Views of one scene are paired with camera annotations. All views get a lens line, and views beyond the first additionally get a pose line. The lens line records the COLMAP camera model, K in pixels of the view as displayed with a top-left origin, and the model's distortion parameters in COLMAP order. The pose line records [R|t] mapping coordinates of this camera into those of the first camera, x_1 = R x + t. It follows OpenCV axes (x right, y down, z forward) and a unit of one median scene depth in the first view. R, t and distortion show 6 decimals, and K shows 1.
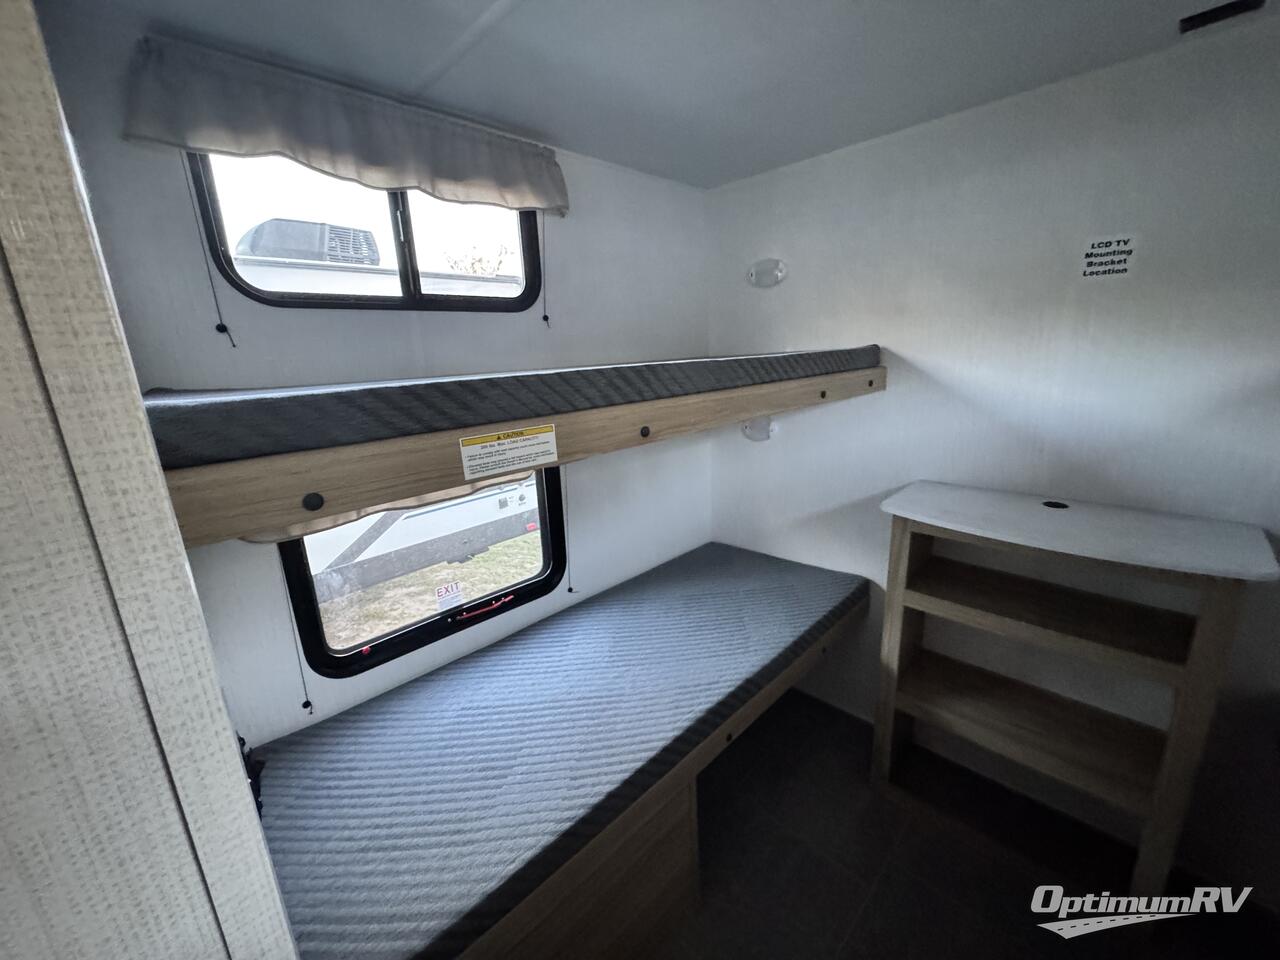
lens RADIAL K [[507.5, 0, 641.0], [0, 507.5, 479.5], [0, 0, 1]] dist [-0.000797, -0.001893]
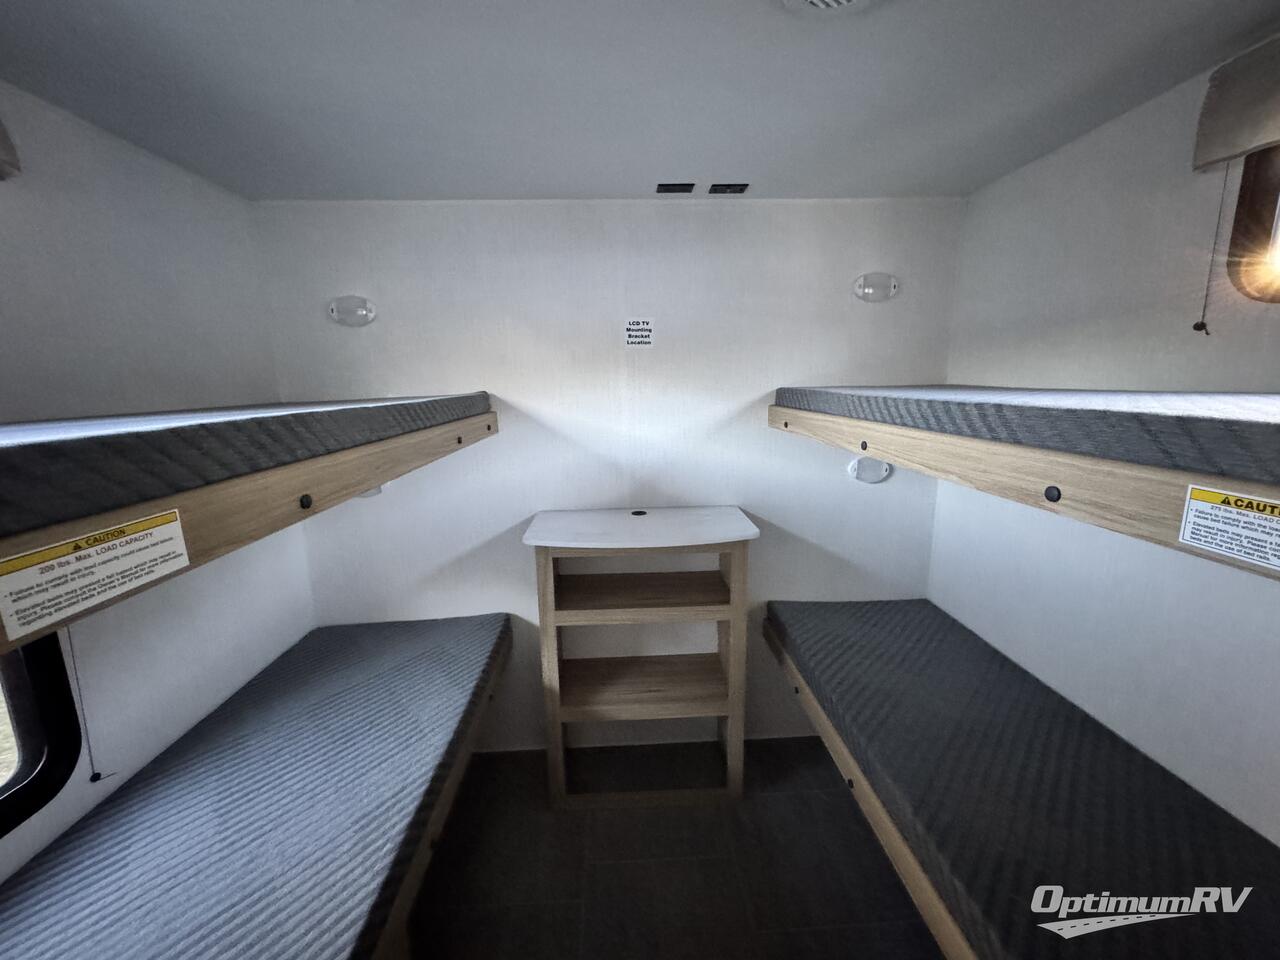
lens RADIAL K [[507.5, 0, 640.0], [0, 507.5, 478.5], [0, 0, 1]] dist [-0.000797, -0.001893]
pose [[0.676134, -0.109769, 0.728556, -0.146066], [0.172888, 0.984868, -0.012063, -0.024079], [-0.716207, 0.134115, 0.684880, 0.091853]]
